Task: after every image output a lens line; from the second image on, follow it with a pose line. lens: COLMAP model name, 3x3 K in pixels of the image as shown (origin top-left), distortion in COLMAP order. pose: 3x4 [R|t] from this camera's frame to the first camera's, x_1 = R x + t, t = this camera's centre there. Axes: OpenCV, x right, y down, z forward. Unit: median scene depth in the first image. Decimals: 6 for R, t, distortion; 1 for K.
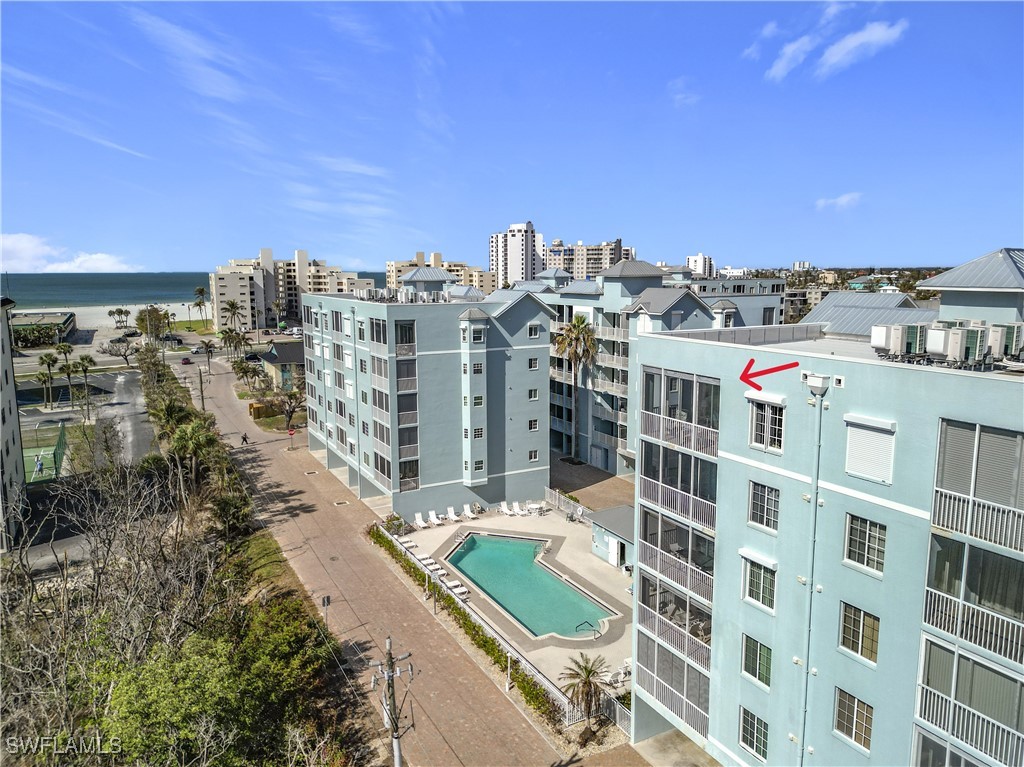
lens RADIAL K [[719.5, 0, 512.0], [0, 719.5, 383.5], [0, 0, 1]] dist [-0.003534, -0.001975]
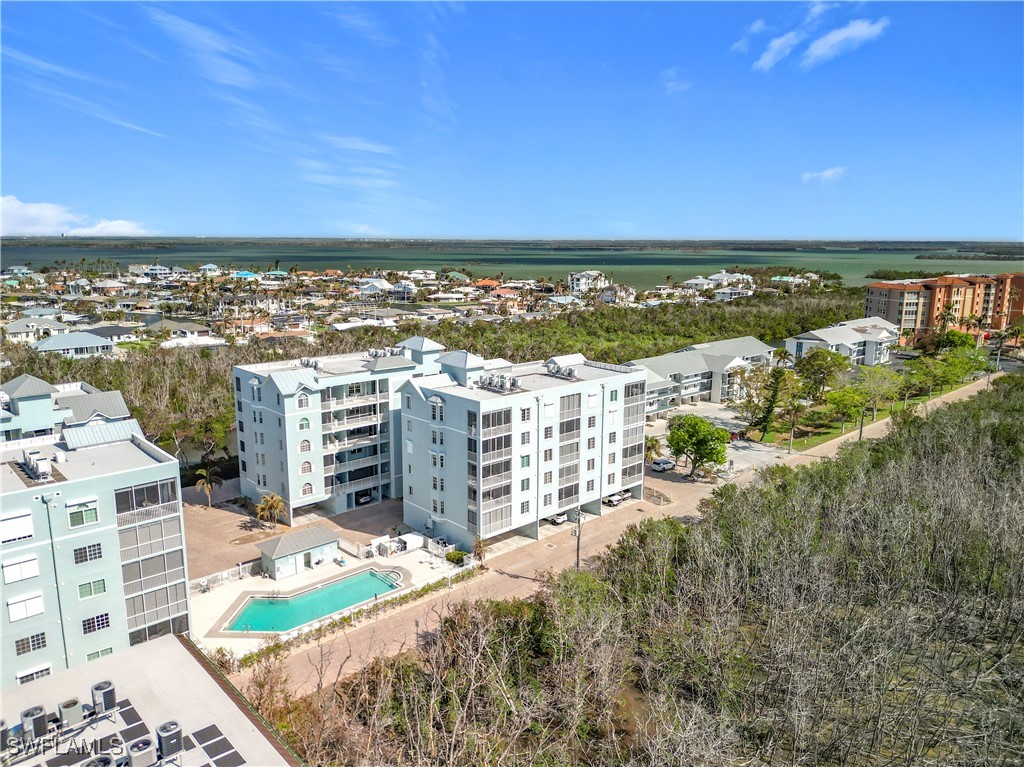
lens RADIAL K [[715.6, 0, 512.0], [0, 715.6, 383.5], [0, 0, 1]] dist [-0.005654, -0.005354]
pose [[-0.254553, -0.180735, 0.950020, -1.300602], [0.145372, 0.964066, 0.222359, -0.390599], [-0.956070, 0.194709, -0.219132, 0.816286]]
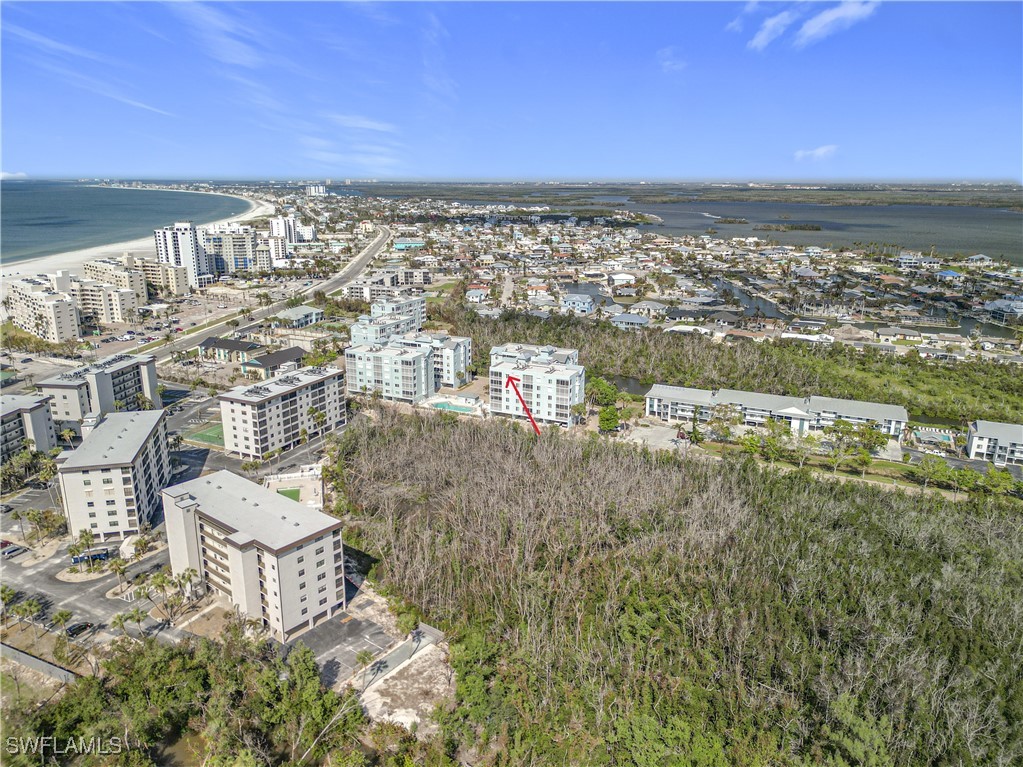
lens RADIAL K [[714.9, 0, 511.5], [0, 714.9, 383.5], [0, 0, 1]] dist [-0.005654, -0.005354]
pose [[0.802380, -0.149130, 0.577881, -2.524405], [0.082493, 0.986696, 0.140090, -0.578688], [-0.591085, -0.064735, 0.804008, -3.317452]]
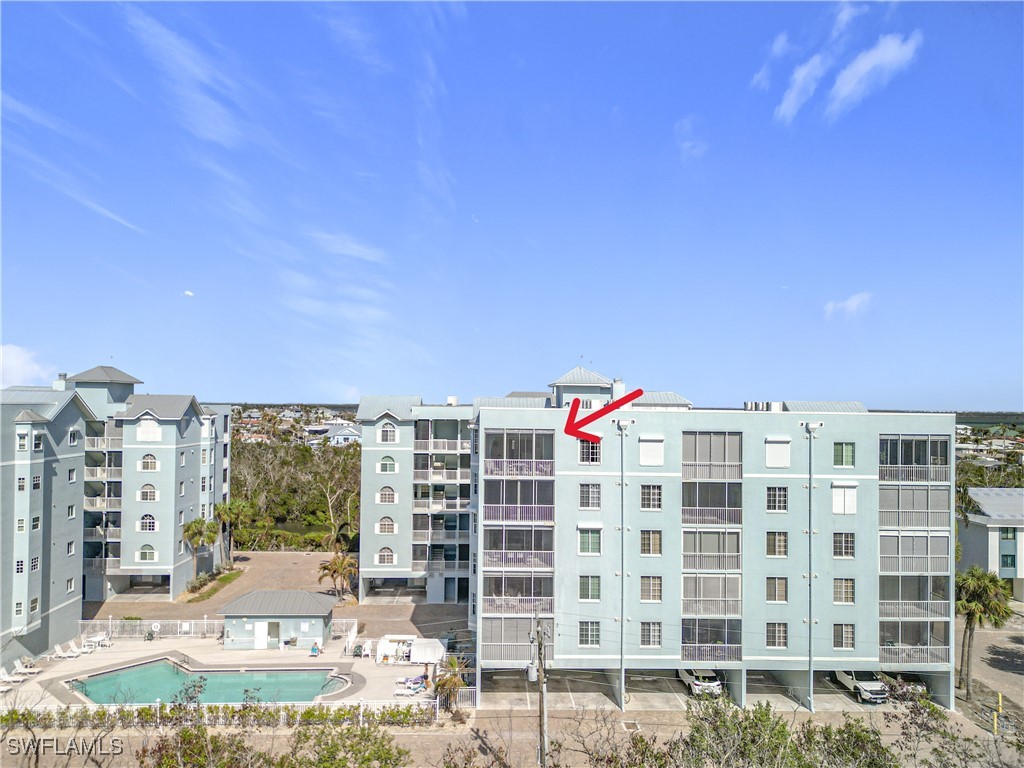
lens RADIAL K [[726.4, 0, 510.4], [0, 726.4, 406.4], [0, 0, 1]] dist [0.035830, -0.003102]
pose [[0.445474, 0.008895, 0.895251, -0.645961], [0.125262, 0.989496, -0.072161, 0.024818], [-0.886489, 0.144287, 0.439680, 0.158157]]
